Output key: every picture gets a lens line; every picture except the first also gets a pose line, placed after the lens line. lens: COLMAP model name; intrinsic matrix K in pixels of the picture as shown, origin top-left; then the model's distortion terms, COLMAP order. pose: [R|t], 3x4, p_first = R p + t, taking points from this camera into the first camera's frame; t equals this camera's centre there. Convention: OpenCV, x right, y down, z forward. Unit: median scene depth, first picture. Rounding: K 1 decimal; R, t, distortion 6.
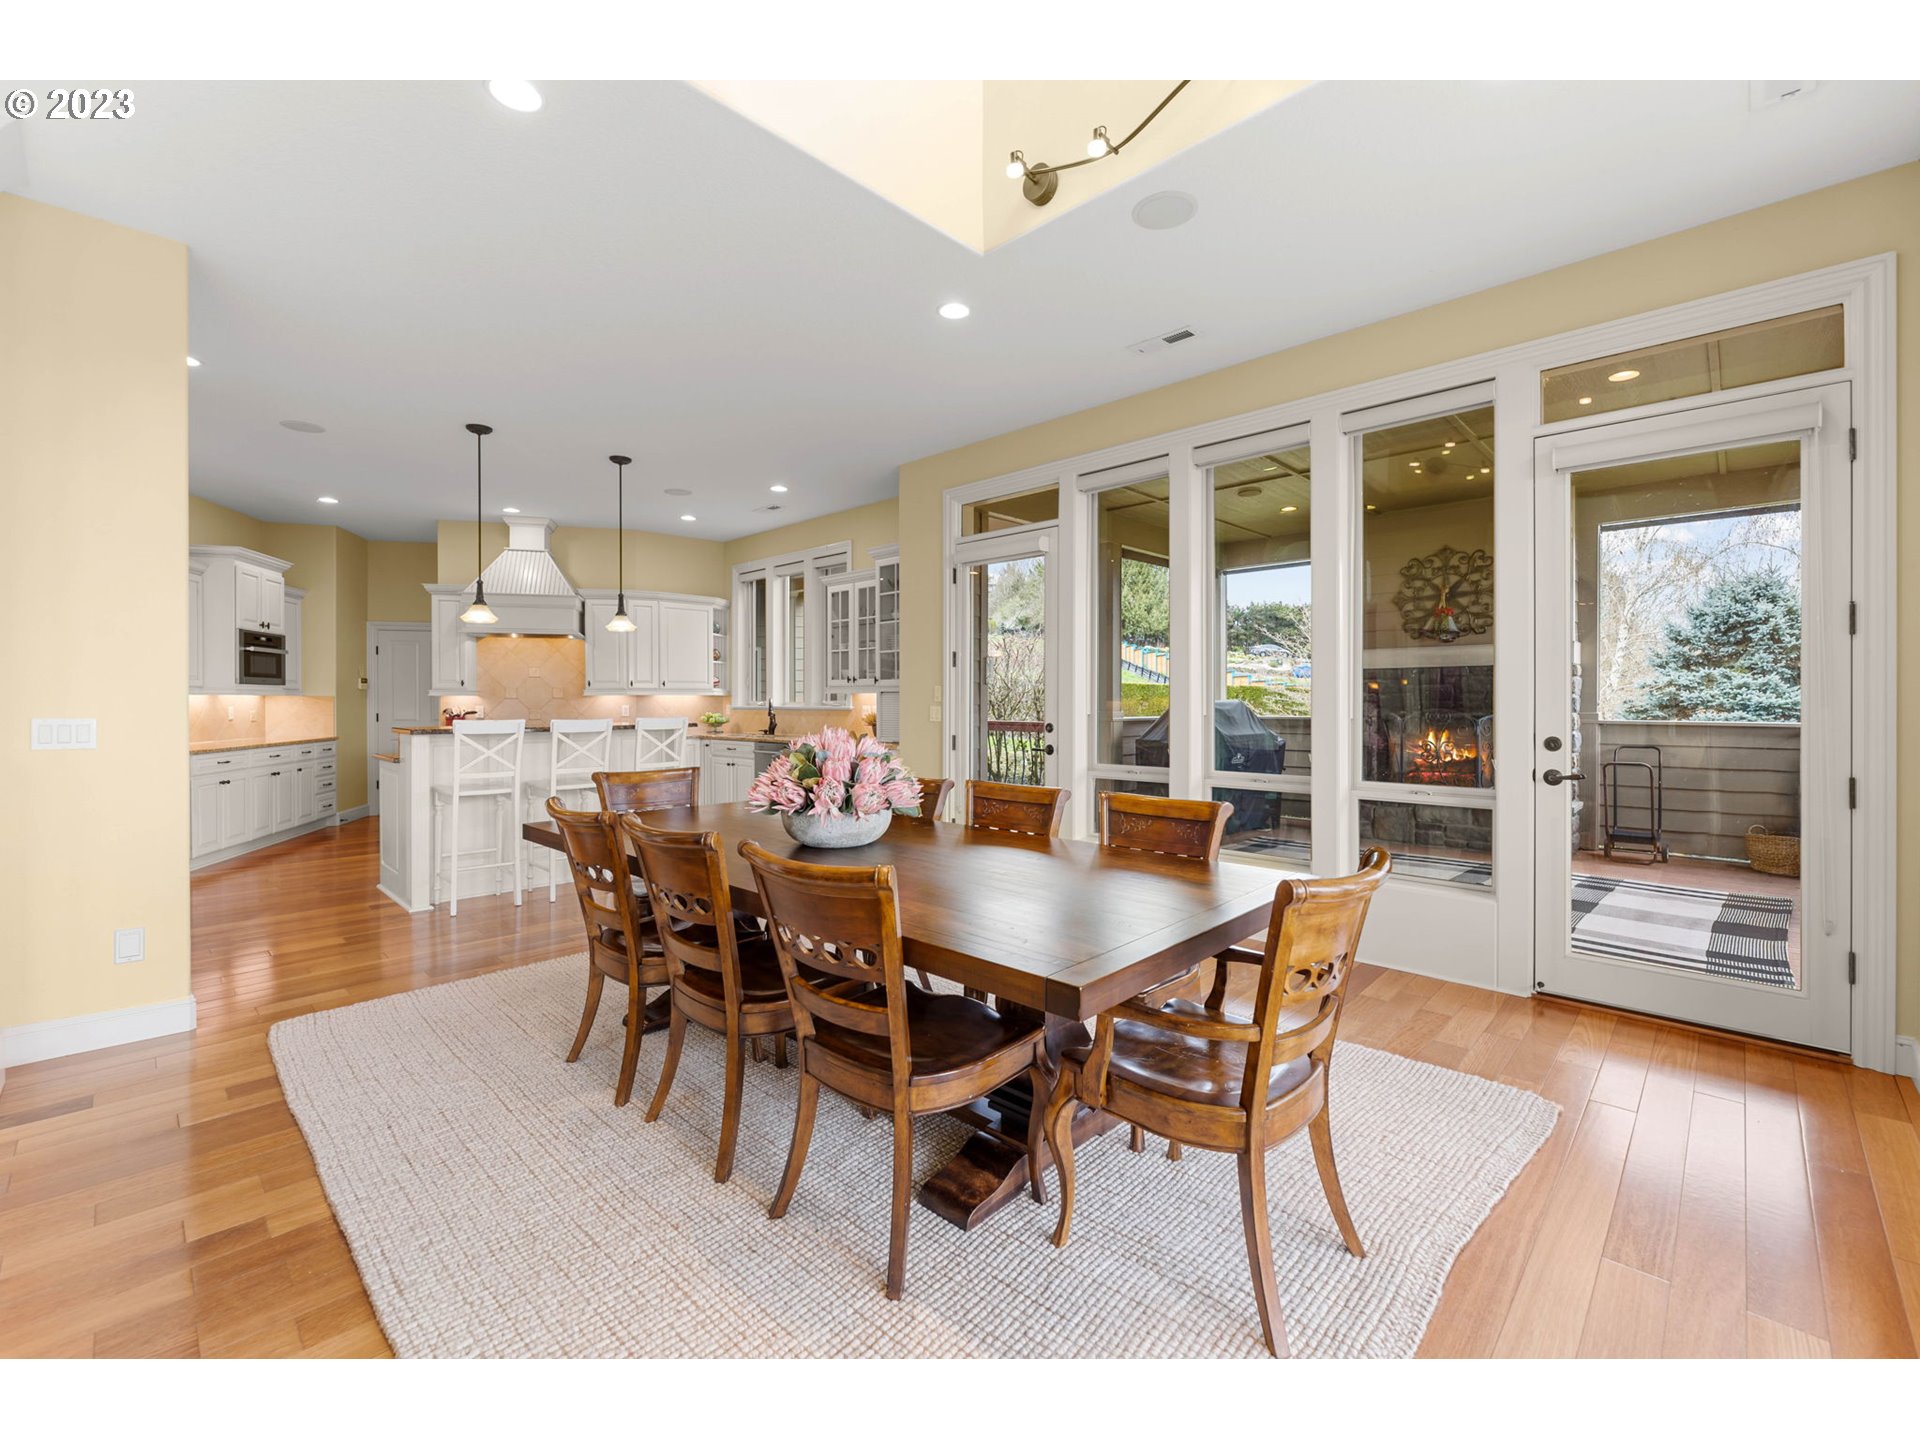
lens RADIAL K [[805.3, 0, 955.7], [0, 805.3, 701.2], [0, 0, 1]] dist [0.001703, 0.000365]
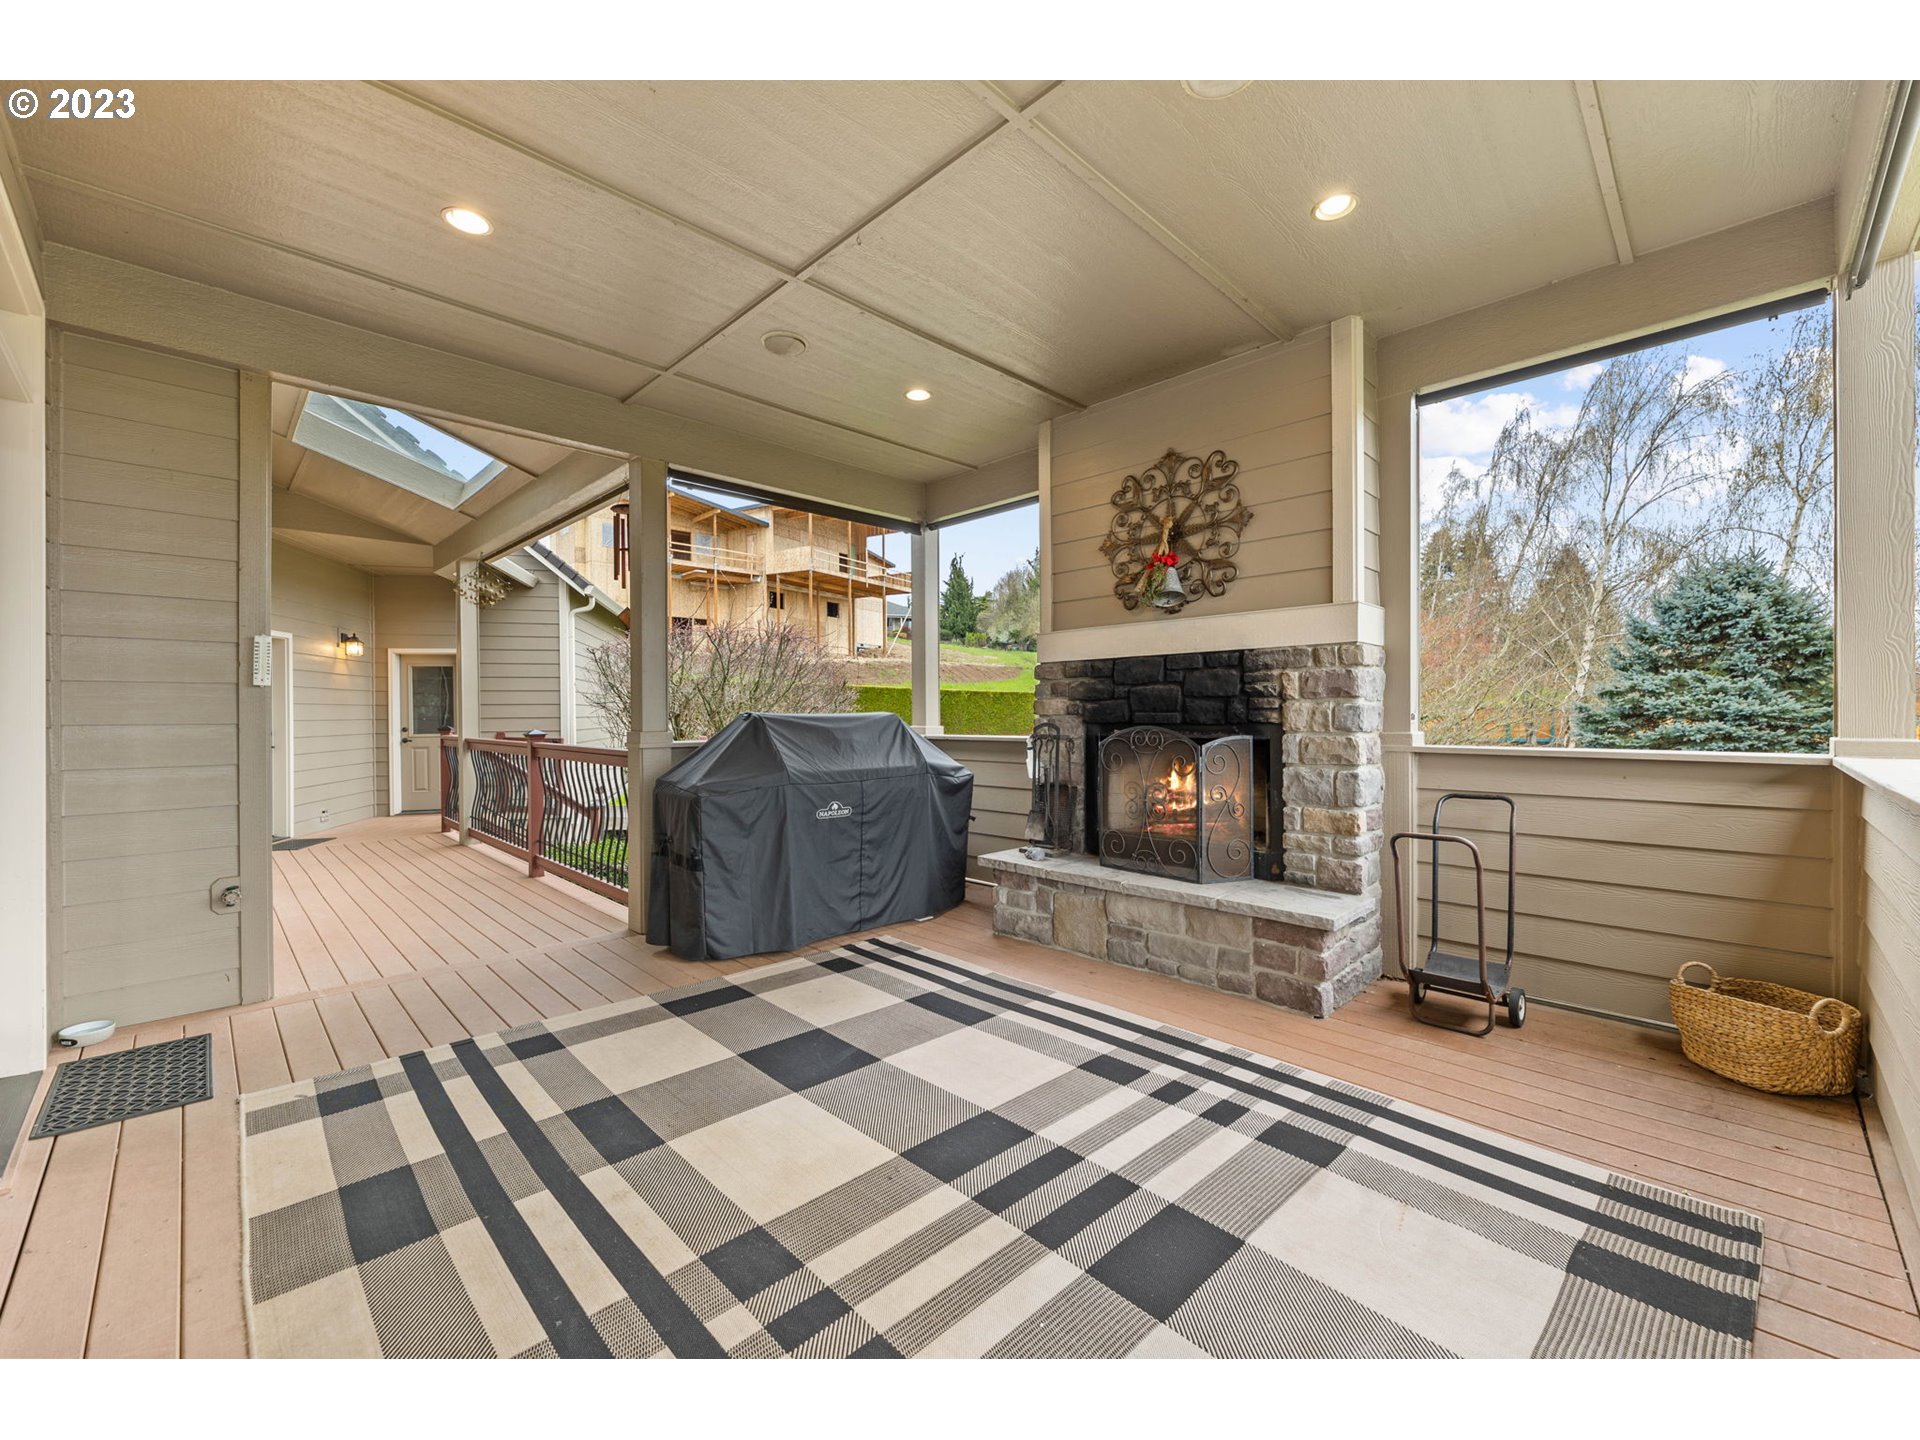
lens RADIAL K [[792.7, 0, 948.4], [0, 792.7, 714.4], [0, 0, 1]] dist [0.018277, -0.000119]
pose [[0.999977, -0.006696, 0.001181, 0.168974], [0.006695, 0.999977, 0.000480, -0.000065], [-0.001184, -0.000472, 0.999999, 0.159142]]
